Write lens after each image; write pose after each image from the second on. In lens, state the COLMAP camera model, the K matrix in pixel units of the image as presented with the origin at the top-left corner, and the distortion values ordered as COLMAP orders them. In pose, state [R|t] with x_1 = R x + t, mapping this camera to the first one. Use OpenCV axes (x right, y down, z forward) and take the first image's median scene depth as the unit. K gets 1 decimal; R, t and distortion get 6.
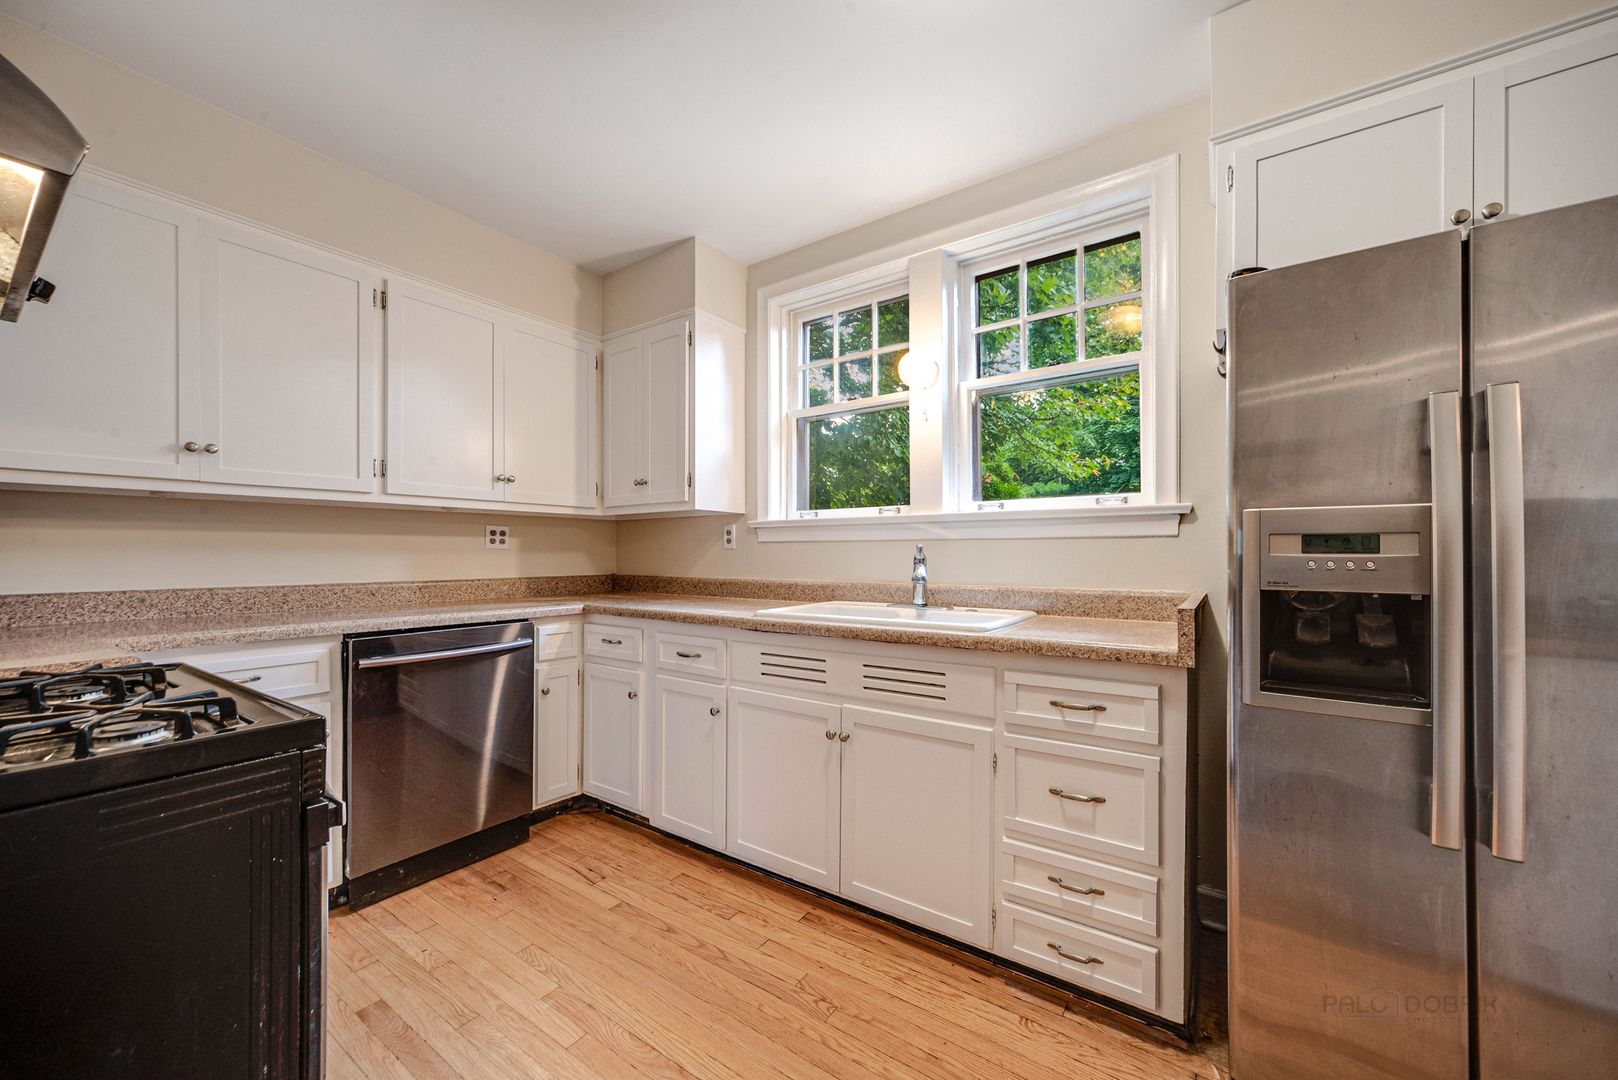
lens RADIAL K [[578.9, 0, 797.8], [0, 578.9, 552.5], [0, 0, 1]] dist [-0.001037, 0.000017]
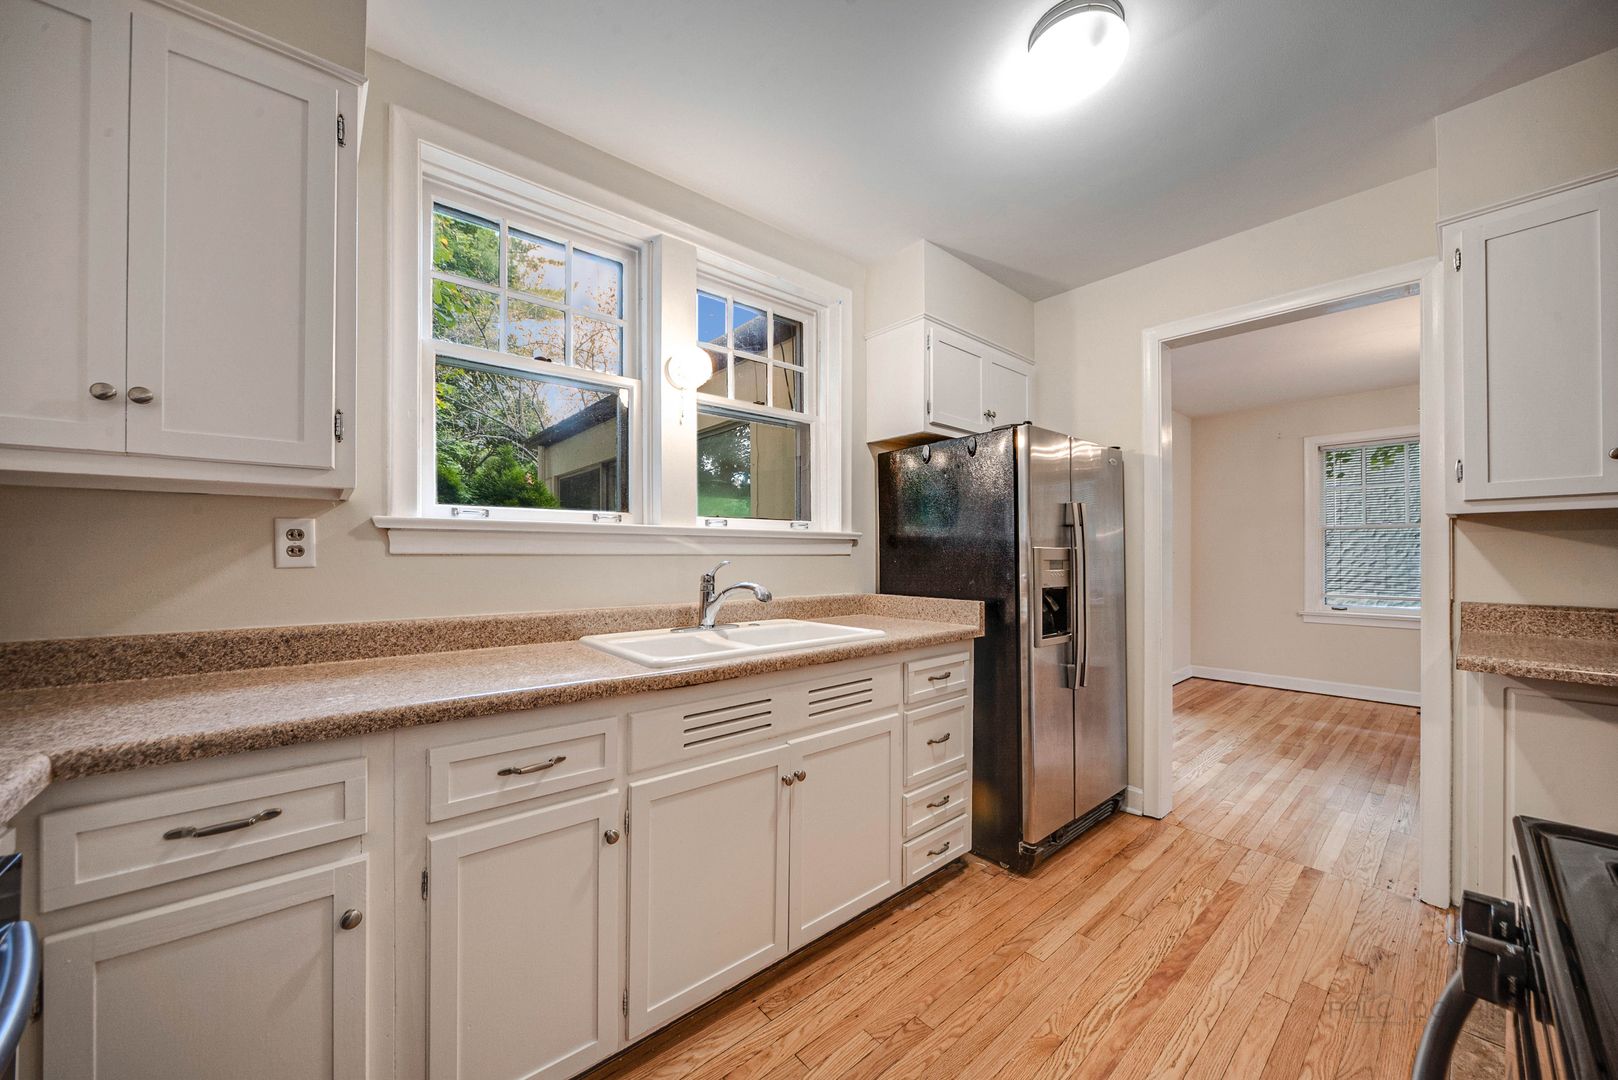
lens RADIAL K [[578.9, 0, 797.8], [0, 578.9, 552.5], [0, 0, 1]] dist [-0.001037, 0.000017]
pose [[0.273143, 0.004163, 0.961964, -0.724744], [-0.004334, 0.999986, -0.003097, -0.028738], [-0.961964, -0.003323, 0.273158, 0.676810]]
